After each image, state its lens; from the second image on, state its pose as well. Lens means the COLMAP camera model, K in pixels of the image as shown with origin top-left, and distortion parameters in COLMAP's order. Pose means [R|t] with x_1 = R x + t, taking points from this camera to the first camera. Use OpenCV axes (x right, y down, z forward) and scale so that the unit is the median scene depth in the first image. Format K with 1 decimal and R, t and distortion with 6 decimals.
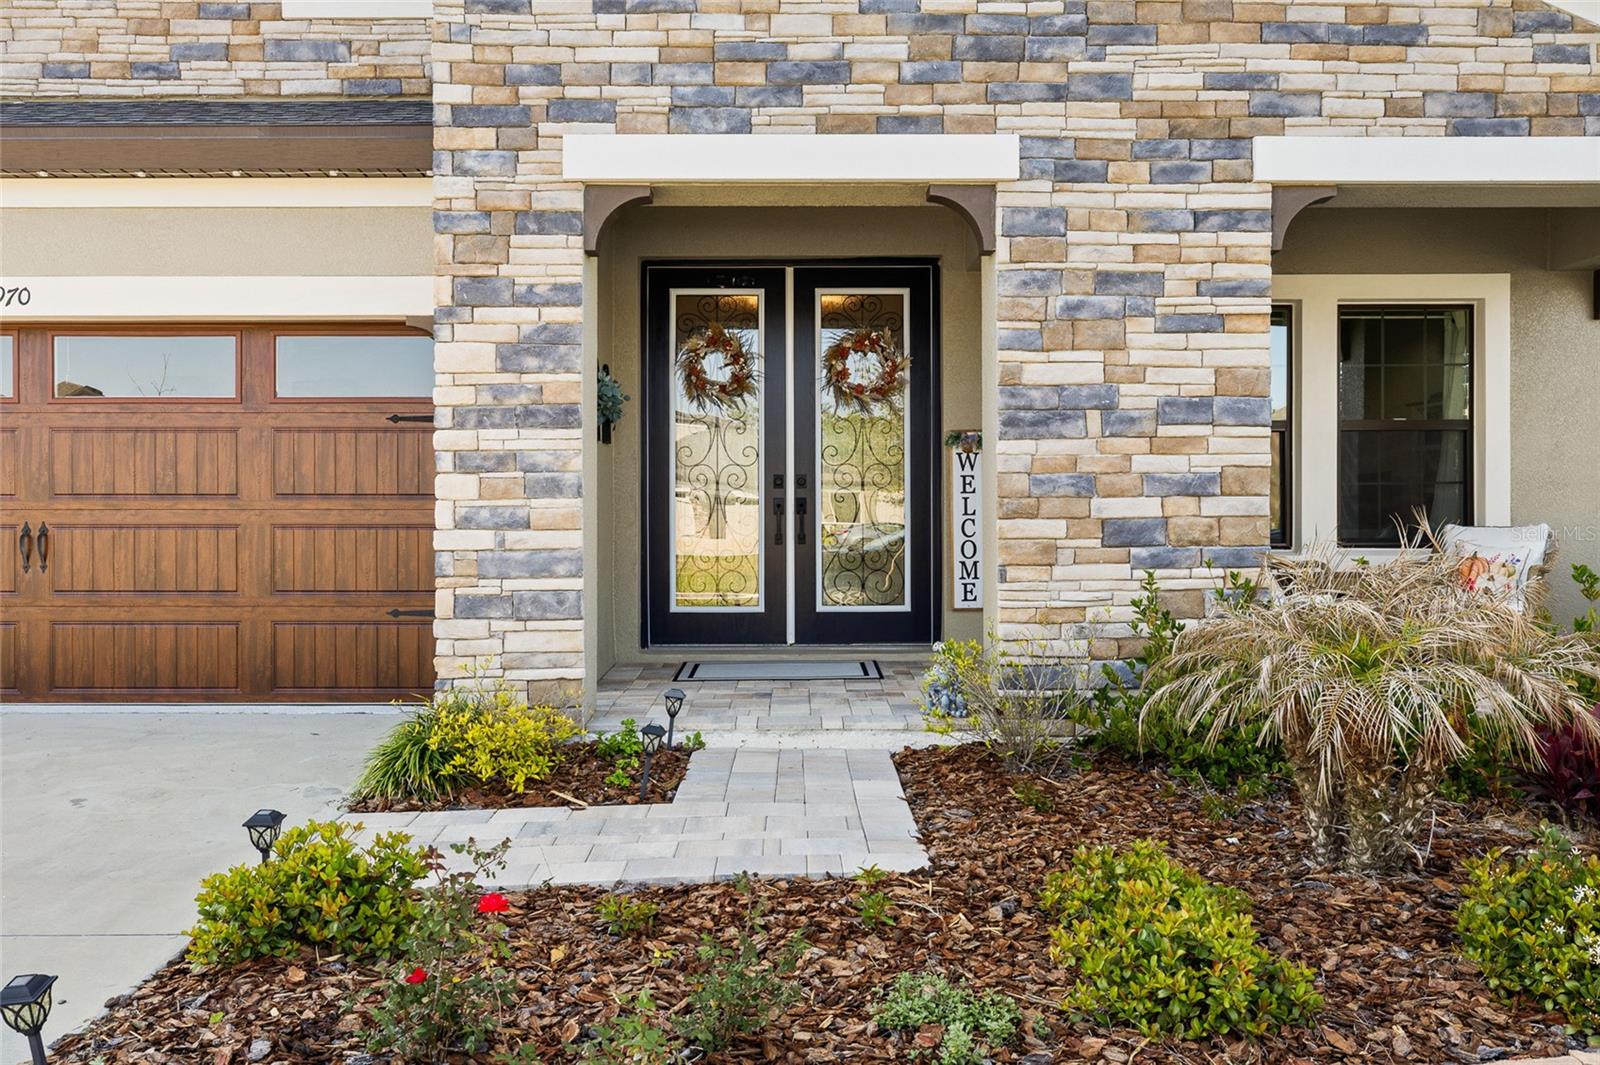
lens RADIAL K [[2520.9, 0, 794.8], [0, 2520.9, 535.8], [0, 0, 1]] dist [-0.001436, 0.000000]
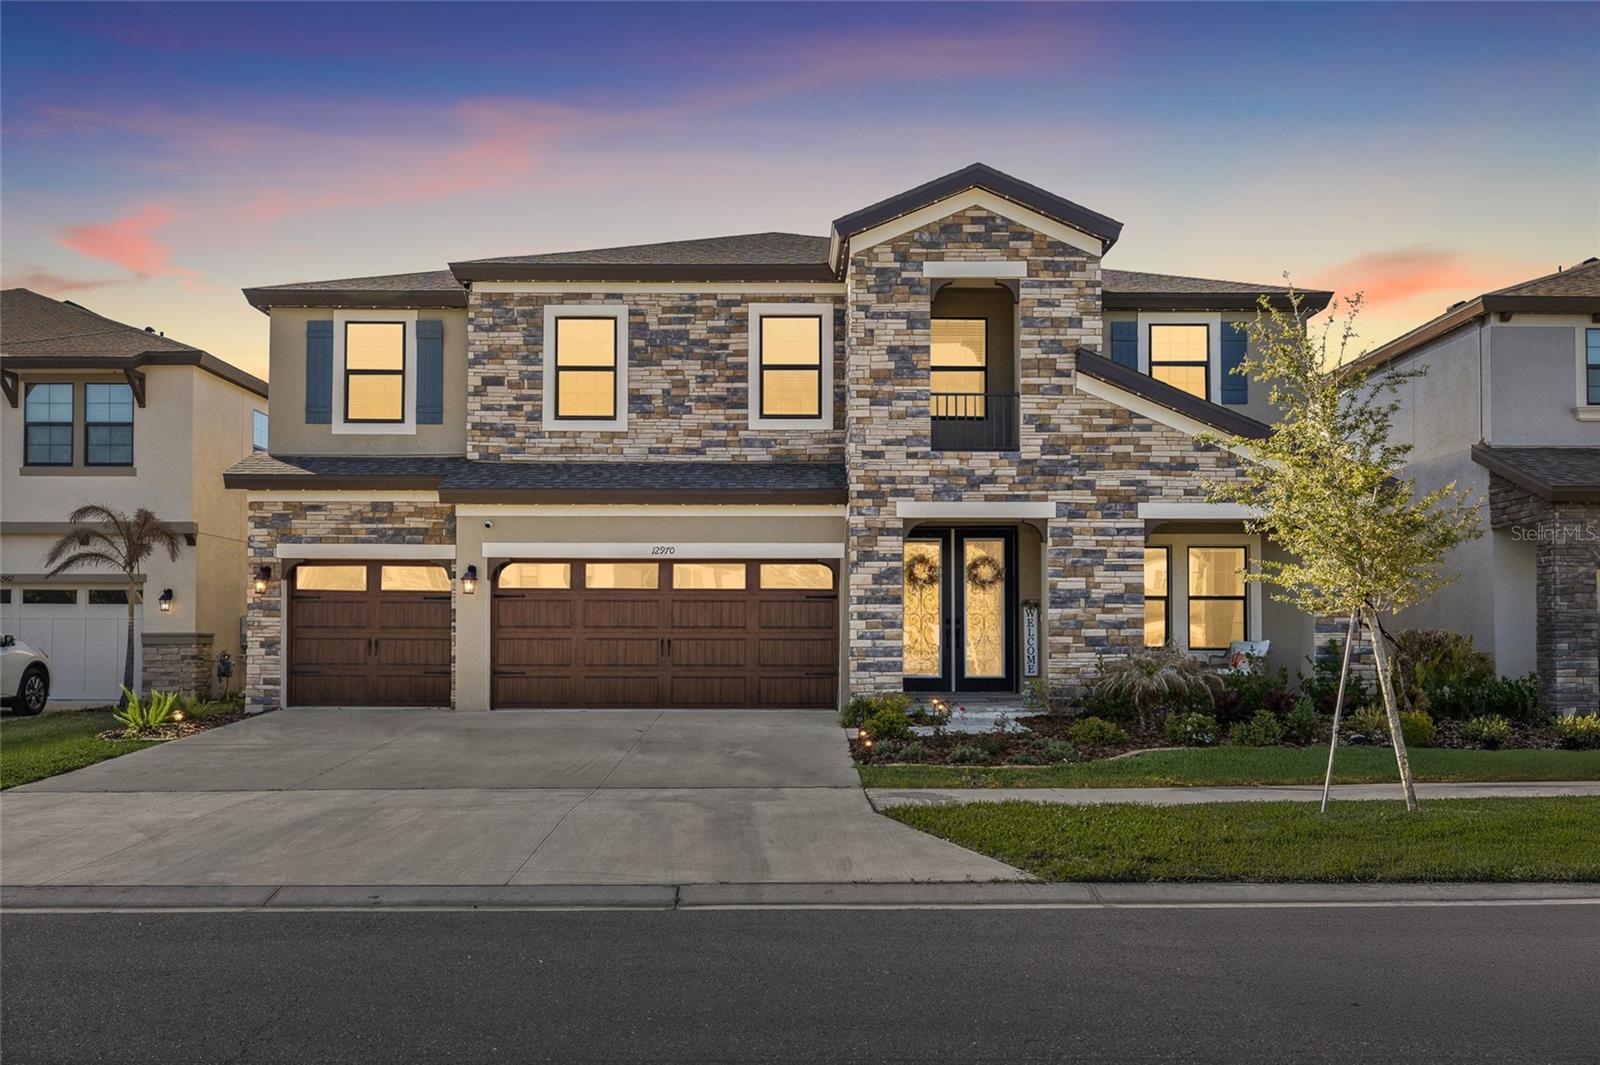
lens RADIAL K [[2520.9, 0, 802.4], [0, 2520.9, 526.5], [0, 0, 1]] dist [-0.001436, 0.000000]
pose [[0.999996, 0.002567, 0.000828, -0.199622], [-0.002518, 0.998524, -0.054251, 0.024450], [-0.000966, 0.054249, 0.998527, -1.843219]]
